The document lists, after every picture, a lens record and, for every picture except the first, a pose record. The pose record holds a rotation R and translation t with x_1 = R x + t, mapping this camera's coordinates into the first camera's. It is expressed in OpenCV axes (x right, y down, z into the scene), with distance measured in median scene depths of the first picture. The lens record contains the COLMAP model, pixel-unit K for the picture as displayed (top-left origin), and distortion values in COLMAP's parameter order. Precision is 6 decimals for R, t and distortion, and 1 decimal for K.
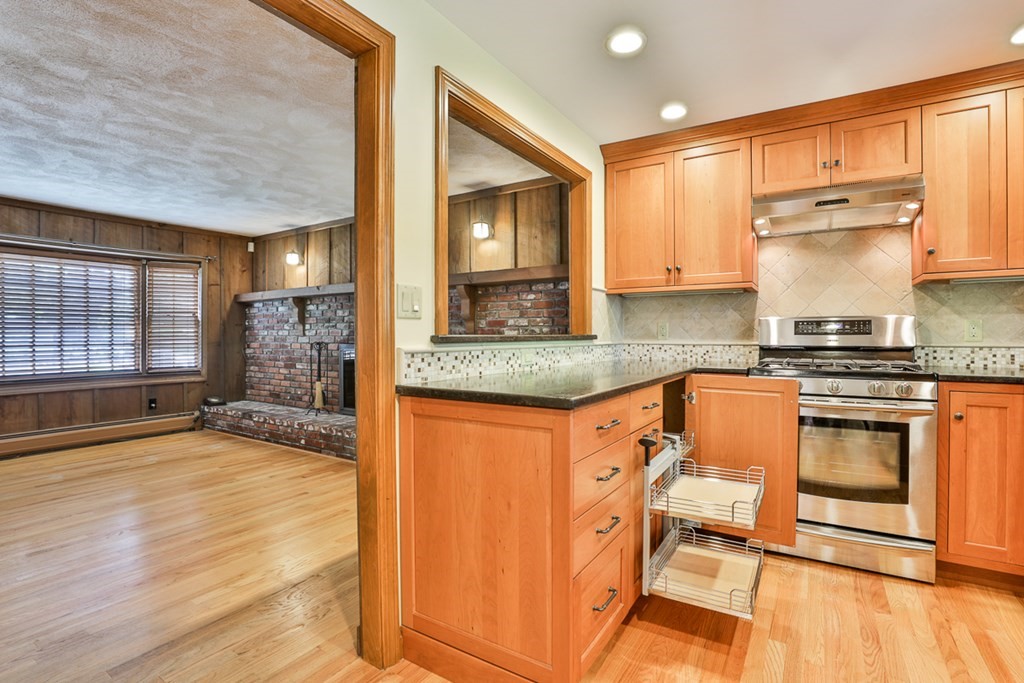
lens RADIAL K [[483.3, 0, 515.9], [0, 483.3, 335.1], [0, 0, 1]] dist [-0.027528, 0.001087]
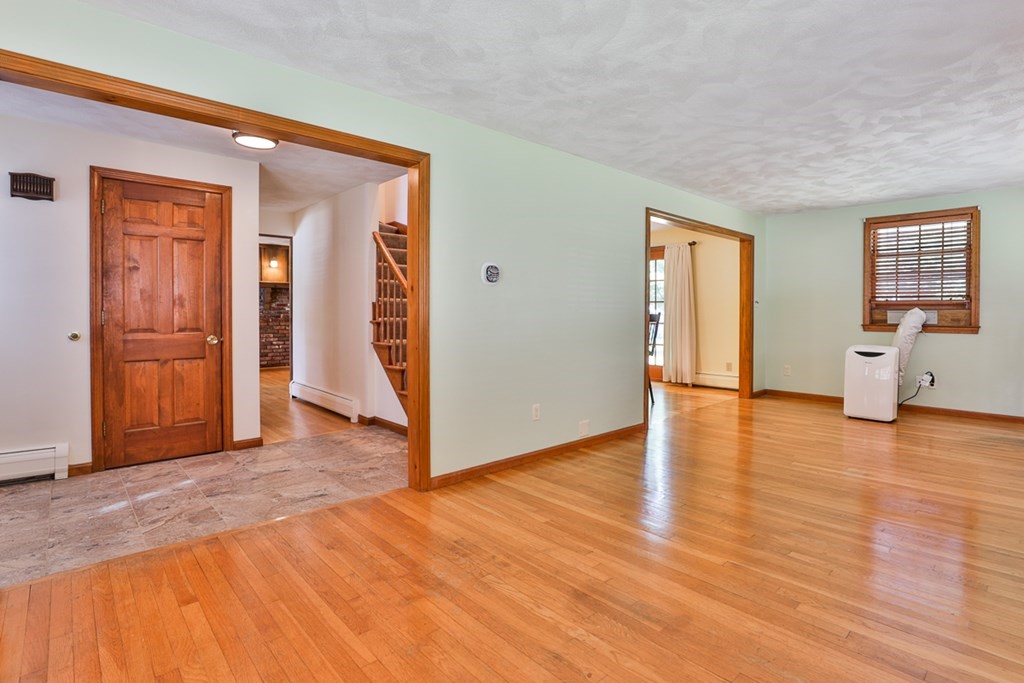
lens RADIAL K [[499.0, 0, 520.0], [0, 499.0, 317.7], [0, 0, 1]] dist [-0.035359, 0.001906]
pose [[0.267344, -0.007416, 0.963573, -2.889658], [-0.007207, 0.999927, 0.009696, 0.003895], [-0.963574, -0.009537, 0.267271, -1.079702]]
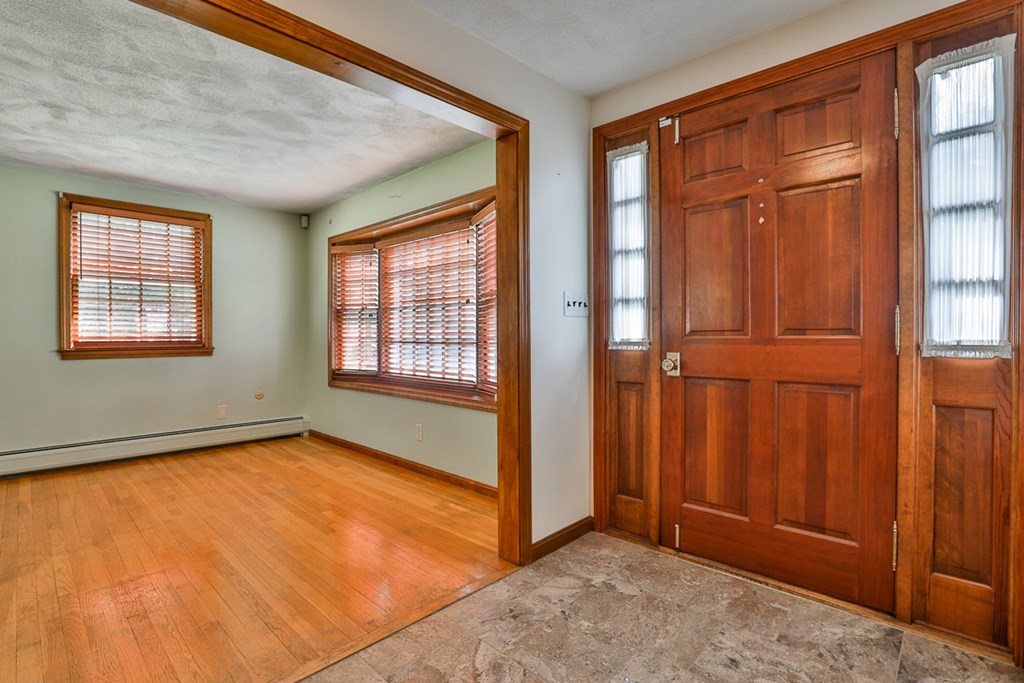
lens RADIAL K [[483.3, 0, 515.9], [0, 483.3, 335.1], [0, 0, 1]] dist [-0.027528, 0.001087]
pose [[-0.197075, 0.003219, -0.980383, -1.687496], [0.004841, 0.999986, 0.002310, 0.007330], [0.980376, -0.004291, -0.197088, -0.072706]]
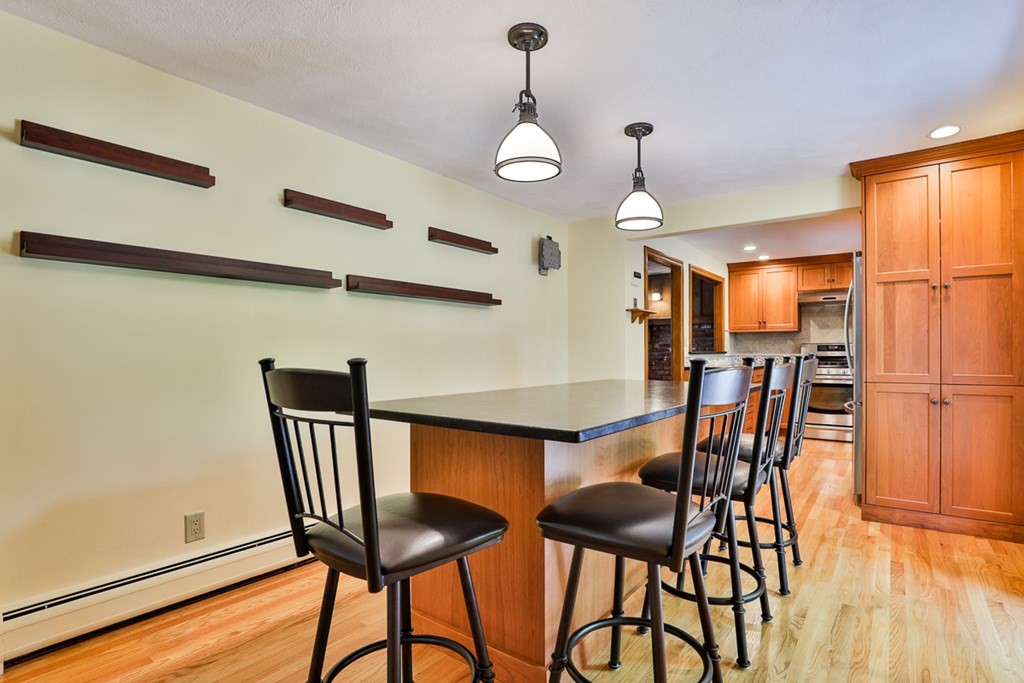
lens RADIAL K [[500.0, 0, 542.4], [0, 500.0, 354.3], [0, 0, 1]] dist [-0.028959, -0.000003]
pose [[0.998770, -0.002449, -0.049527, -0.601933], [0.002688, 0.999985, 0.004758, -0.001224], [0.049515, -0.004885, 0.998761, -1.407498]]
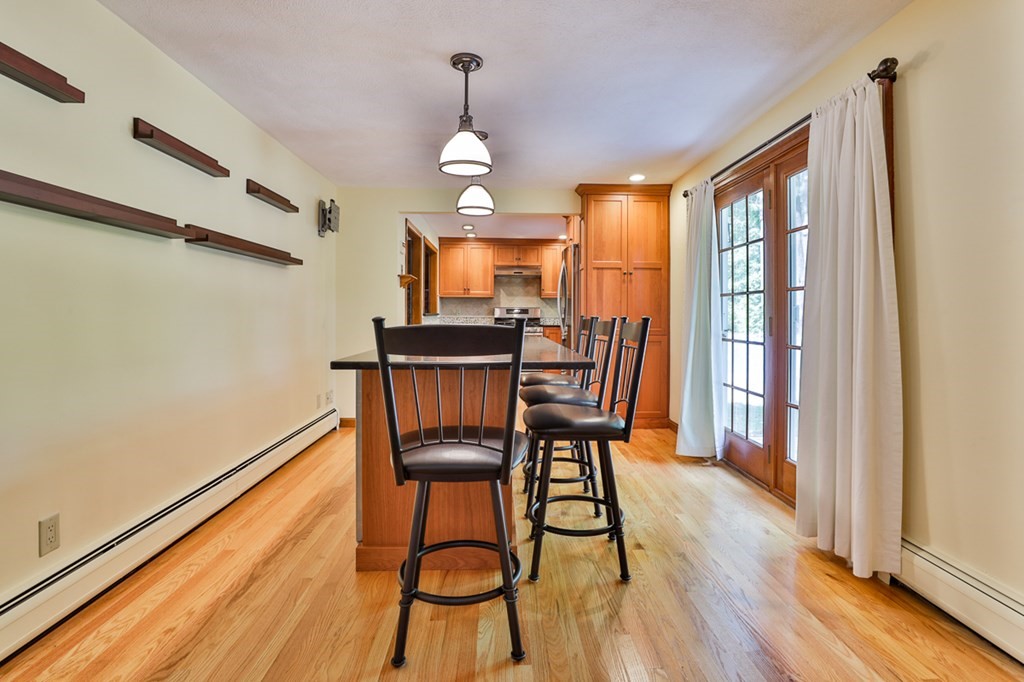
lens RADIAL K [[499.0, 0, 520.0], [0, 499.0, 317.2], [0, 0, 1]] dist [-0.035359, 0.001906]
pose [[0.816914, -0.001076, 0.576759, -1.068360], [-0.003036, 0.999976, 0.006166, 0.000305], [-0.576752, -0.006788, 0.816891, -1.480697]]
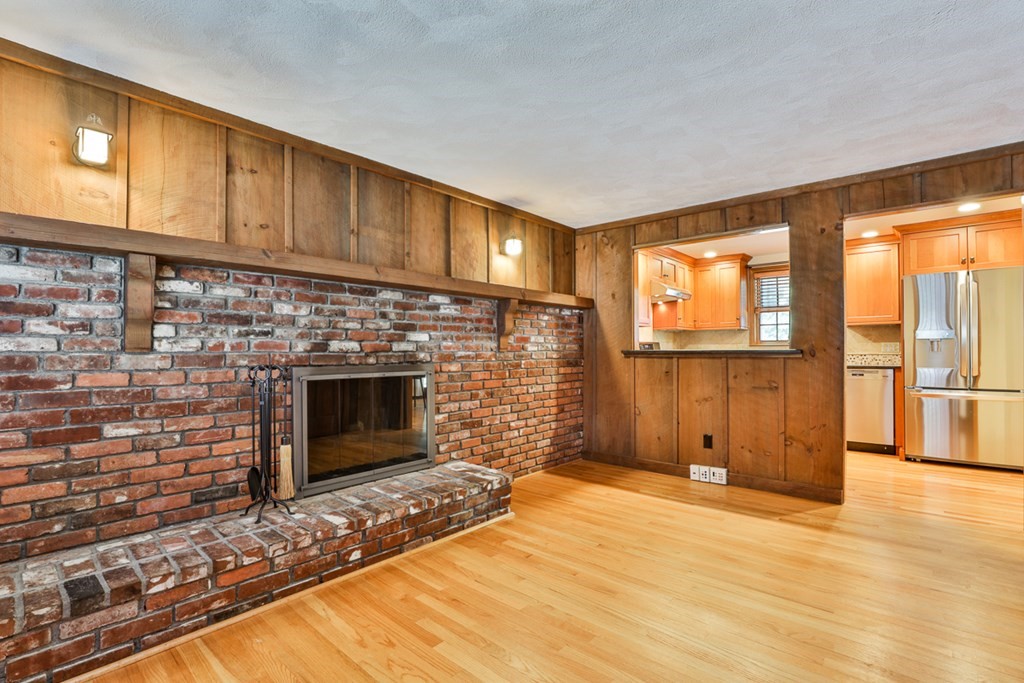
lens RADIAL K [[472.9, 0, 509.6], [0, 472.9, 348.9], [0, 0, 1]] dist [-0.025604, 0.000509]
pose [[0.159692, 0.005252, 0.987153, -1.478887], [0.001321, 0.999984, -0.005534, 0.001841], [-0.987166, 0.002188, 0.159682, 1.208741]]
